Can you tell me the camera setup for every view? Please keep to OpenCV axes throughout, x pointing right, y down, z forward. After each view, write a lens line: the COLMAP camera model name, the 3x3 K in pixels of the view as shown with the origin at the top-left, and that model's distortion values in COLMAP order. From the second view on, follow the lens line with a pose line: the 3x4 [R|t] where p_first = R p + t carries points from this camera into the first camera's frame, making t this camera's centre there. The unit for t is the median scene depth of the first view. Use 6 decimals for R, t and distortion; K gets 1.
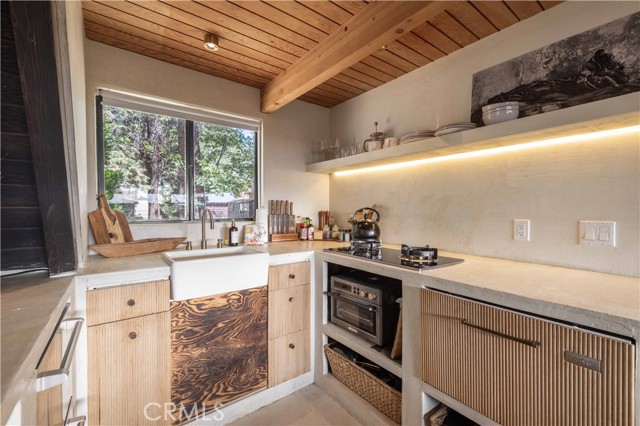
lens RADIAL K [[274.6, 0, 329.6], [0, 274.6, 209.8], [0, 0, 1]] dist [0.000003, 0.000439]
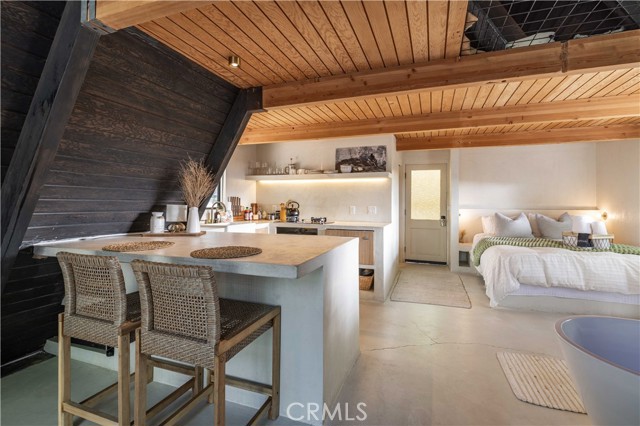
lens RADIAL K [[293.1, 0, 329.1], [0, 293.1, 196.7], [0, 0, 1]] dist [-0.000558, 0.000180]
pose [[0.842442, 0.014213, 0.538599, -0.724177], [-0.001222, 0.999700, -0.024469, 0.008187], [-0.538785, 0.019955, 0.842207, -0.908800]]
